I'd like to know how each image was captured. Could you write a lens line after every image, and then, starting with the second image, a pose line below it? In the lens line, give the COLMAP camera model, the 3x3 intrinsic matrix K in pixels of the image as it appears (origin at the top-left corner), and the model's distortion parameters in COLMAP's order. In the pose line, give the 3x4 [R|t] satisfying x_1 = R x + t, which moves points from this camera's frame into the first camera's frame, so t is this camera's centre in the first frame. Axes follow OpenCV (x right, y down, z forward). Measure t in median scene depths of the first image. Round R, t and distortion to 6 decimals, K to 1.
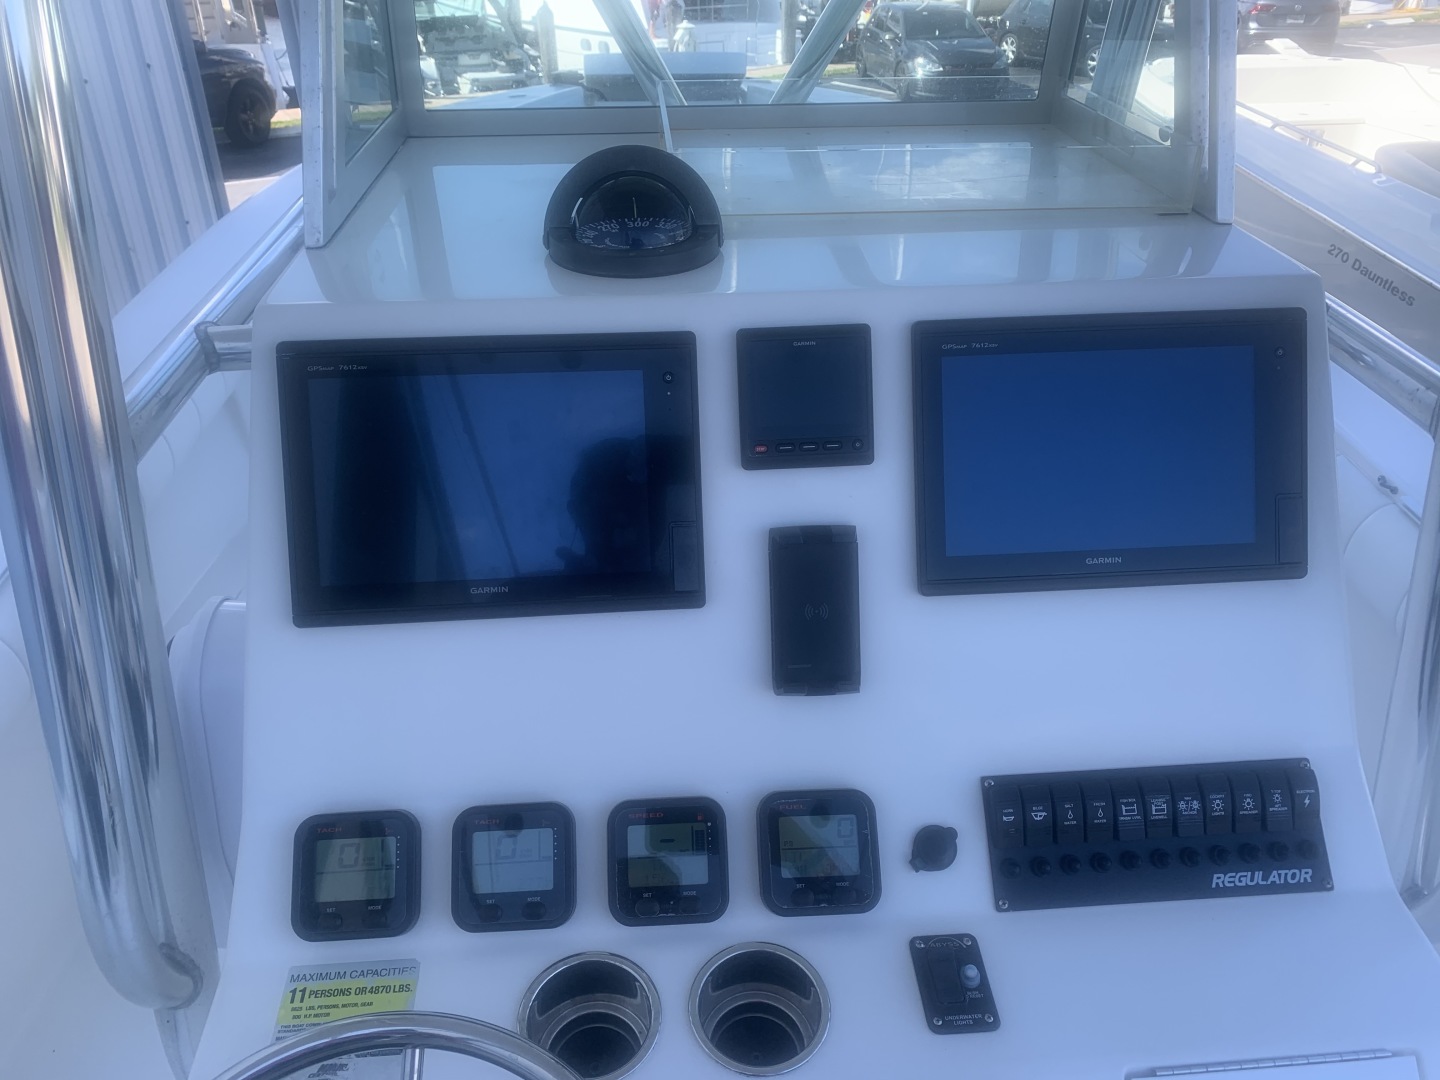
lens RADIAL K [[1101.3, 0, 723.6], [0, 1101.3, 528.6], [0, 0, 1]] dist [0.014514, -0.007037]
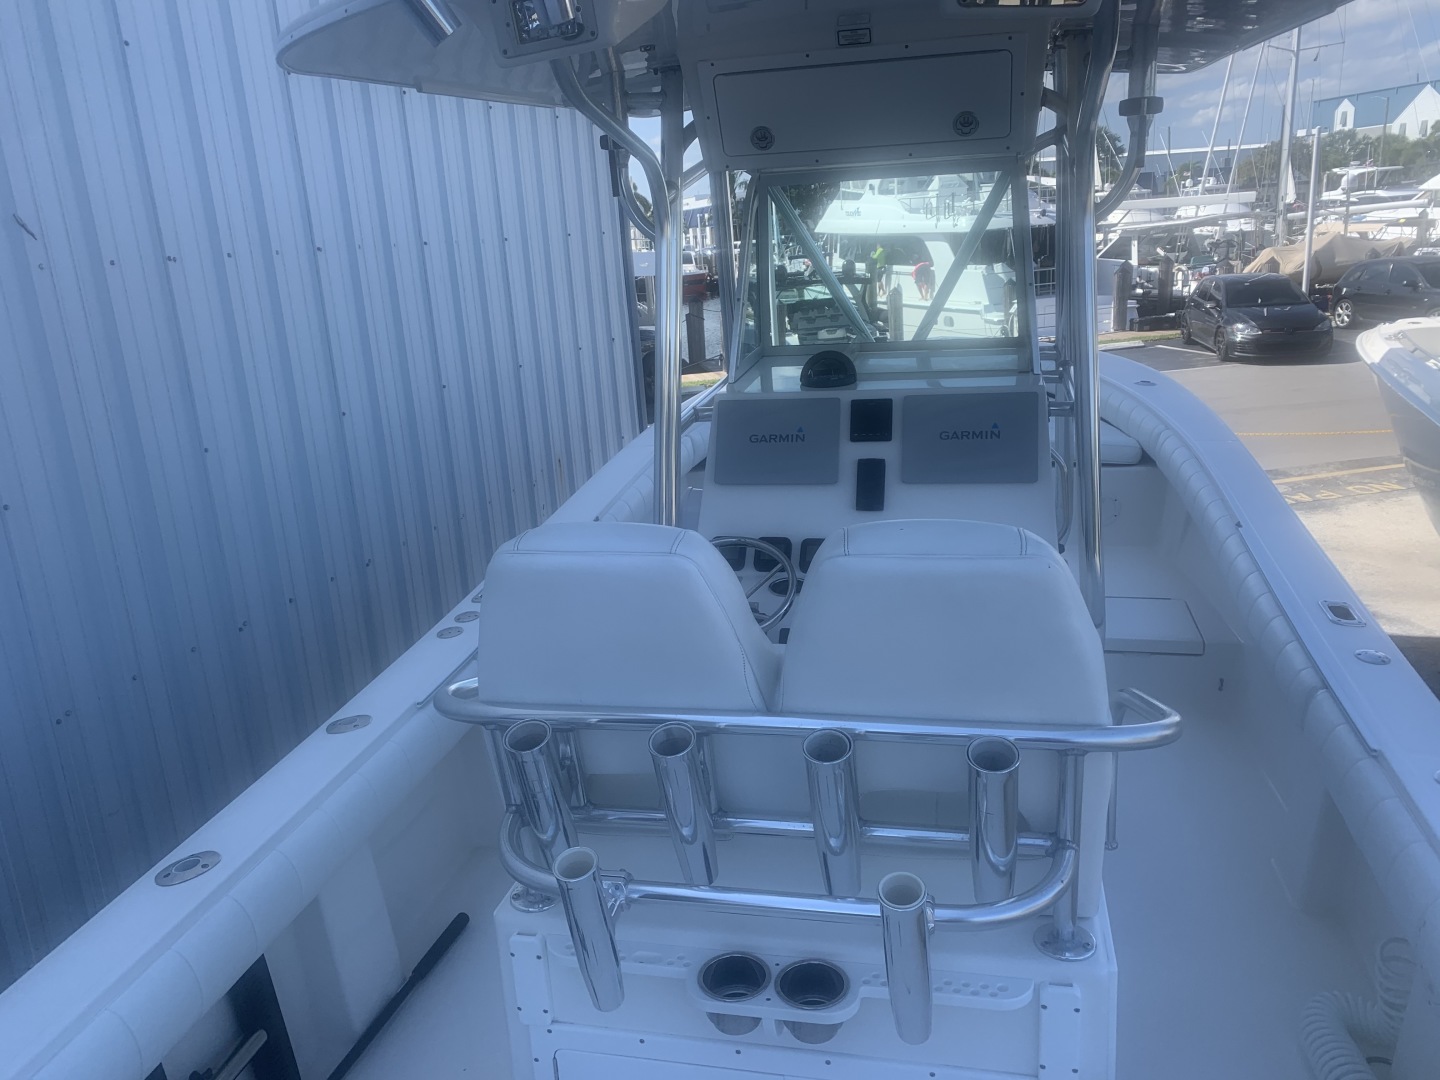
lens RADIAL K [[1101.3, 0, 723.6], [0, 1101.3, 528.6], [0, 0, 1]] dist [0.014514, -0.007037]
pose [[0.954455, 0.031959, -0.296639, 0.023555], [-0.097714, 0.972896, -0.209583, 0.034082], [0.281900, 0.229023, 0.931708, -0.077749]]
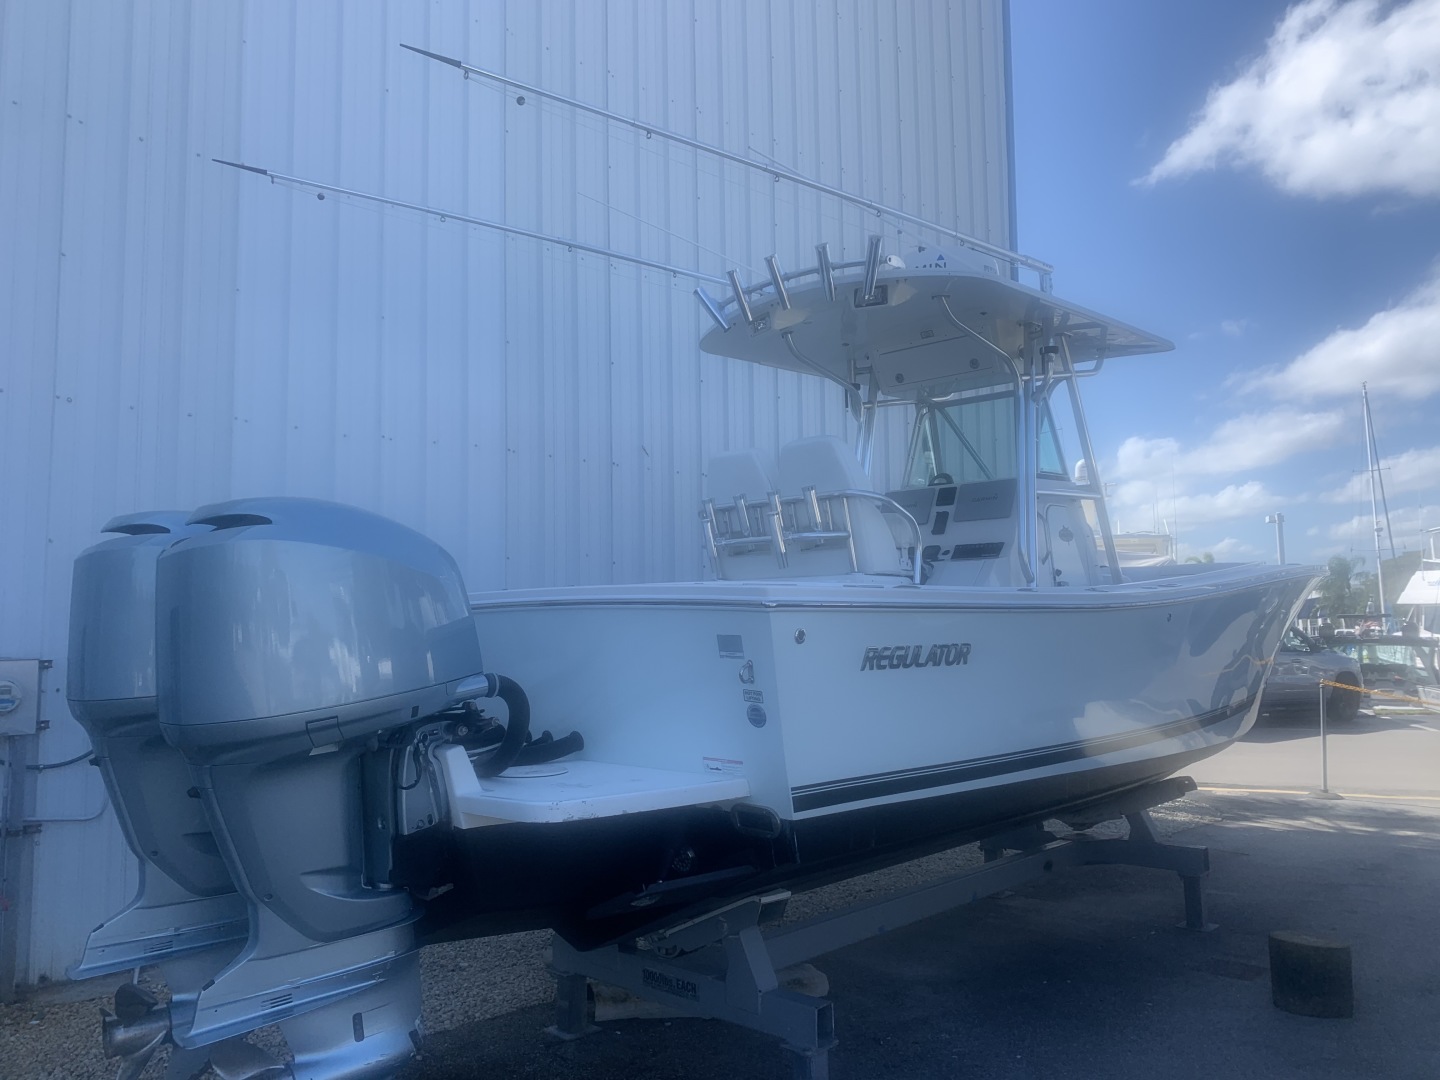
lens RADIAL K [[1100.9, 0, 720.0], [0, 1100.9, 540.0], [0, 0, 1]] dist [0.006863, -0.000399]
pose [[0.670545, -0.065590, -0.738963, 0.158742], [-0.354846, 0.846394, -0.397117, 0.126816], [0.651501, 0.528503, 0.544271, -0.134426]]
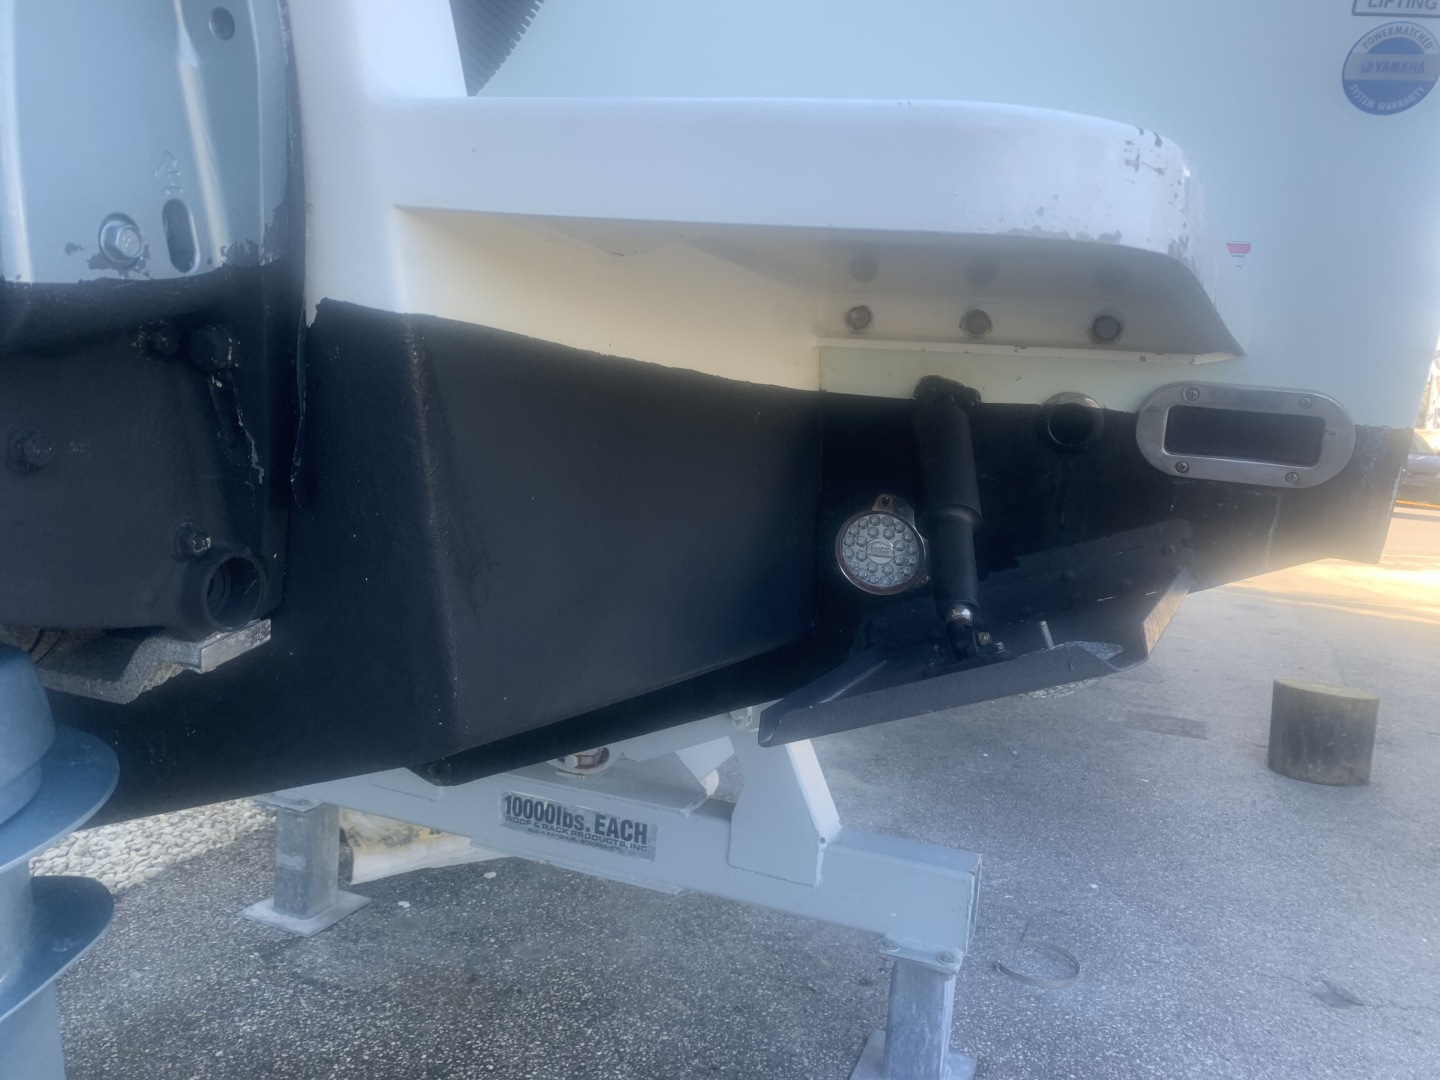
lens RADIAL K [[1101.3, 0, 723.6], [0, 1101.3, 528.6], [0, 0, 1]] dist [0.014514, -0.007037]
pose [[0.900793, 0.117143, -0.418150, 0.056134], [-0.272543, 0.902170, -0.334381, 0.124349], [0.338072, 0.415172, 0.844595, -0.080279]]
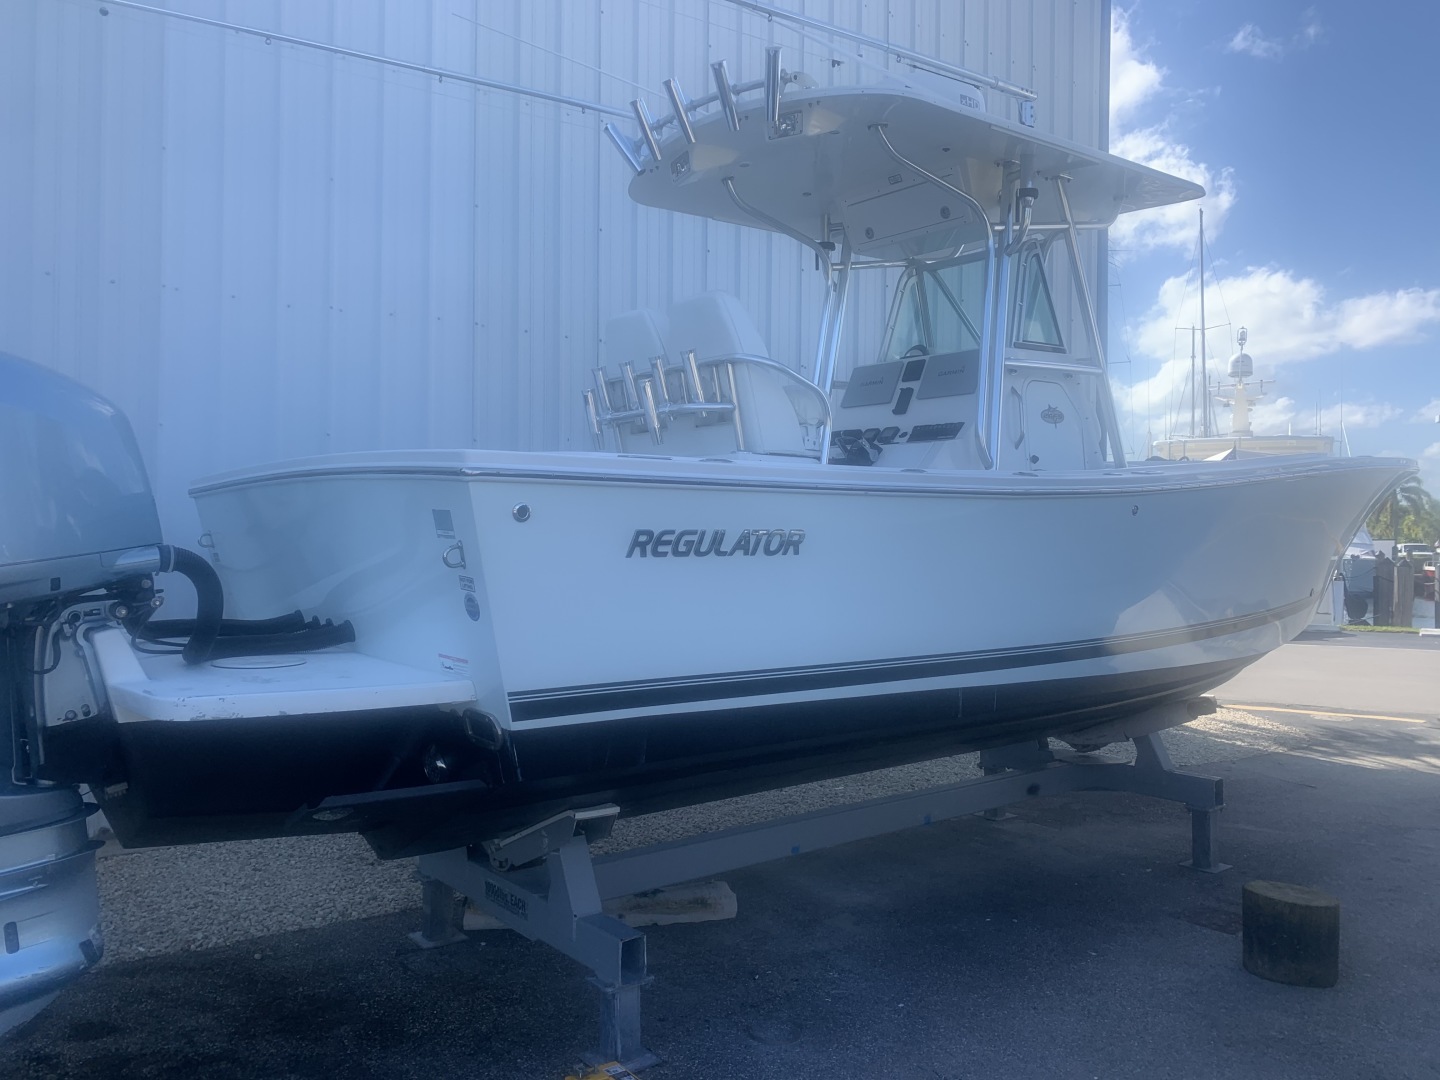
lens RADIAL K [[1101.3, 0, 723.6], [0, 1101.3, 528.6], [0, 0, 1]] dist [0.014514, -0.007037]
pose [[0.565023, 0.008070, -0.825036, 0.168696], [-0.415042, 0.867004, -0.275760, 0.102999], [0.713084, 0.498235, 0.493227, -0.087115]]
